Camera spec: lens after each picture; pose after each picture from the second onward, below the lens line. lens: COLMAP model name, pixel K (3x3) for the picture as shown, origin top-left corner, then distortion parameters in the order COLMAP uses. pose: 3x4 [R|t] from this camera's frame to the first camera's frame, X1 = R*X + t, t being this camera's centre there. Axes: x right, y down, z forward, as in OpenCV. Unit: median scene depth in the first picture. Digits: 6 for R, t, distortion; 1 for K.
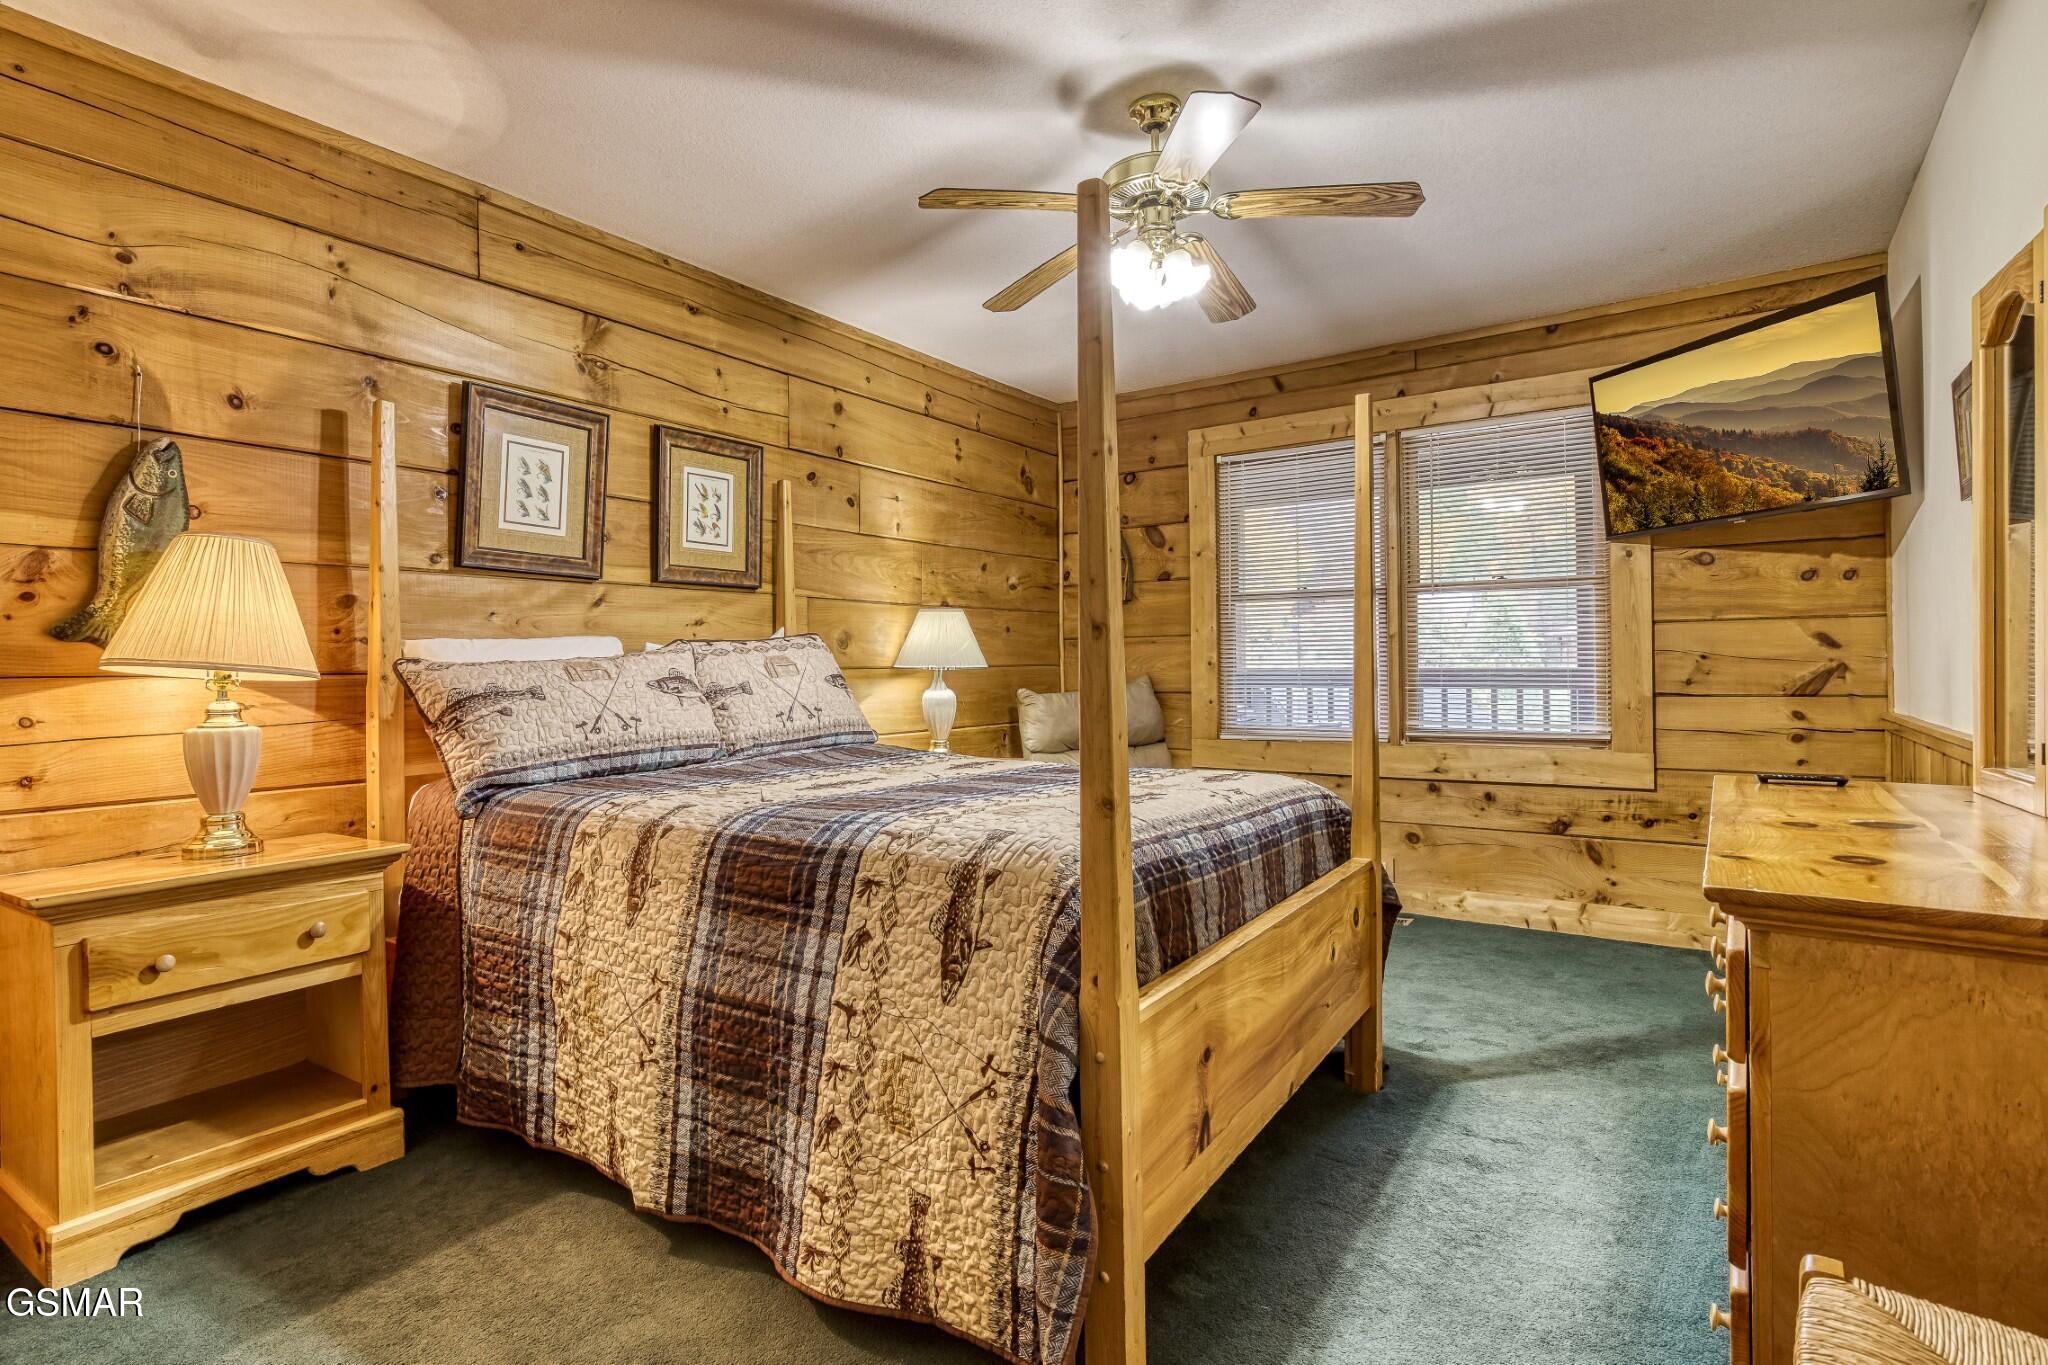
lens RADIAL K [[1010.1, 0, 1024.0], [0, 1010.1, 682.5], [0, 0, 1]] dist [0.000602, 0.000307]
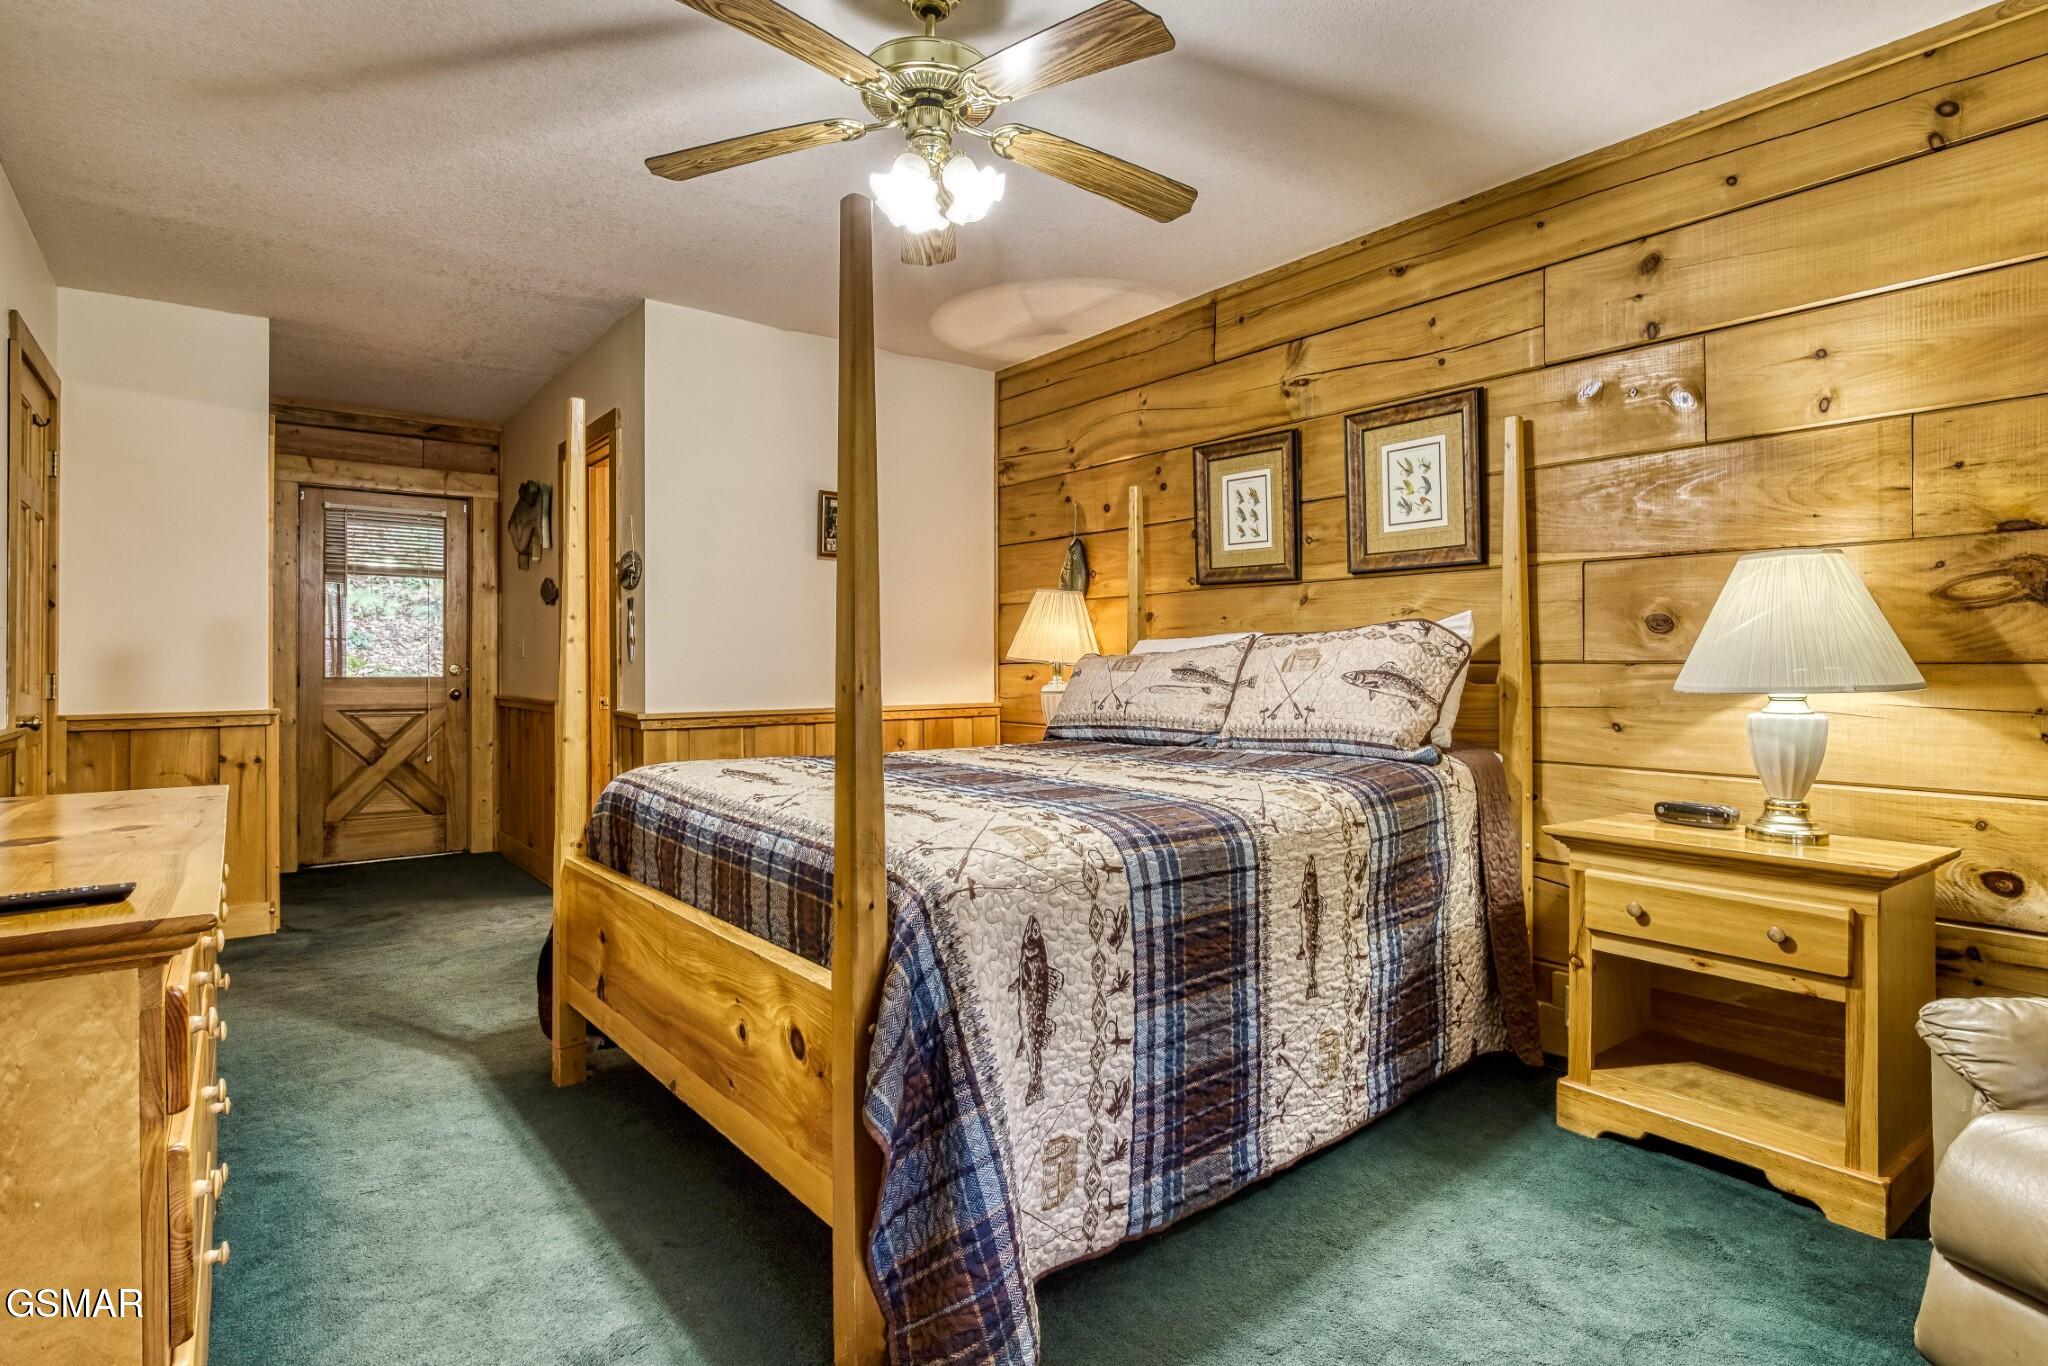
lens RADIAL K [[990.5, 0, 1024.0], [0, 990.5, 683.0], [0, 0, 1]] dist [-0.000494, 0.000076]
pose [[-0.269221, 0.029667, -0.962621, 0.663262], [-0.012484, 0.999334, 0.034290, -0.021842], [0.962997, 0.021249, -0.268672, 0.951745]]
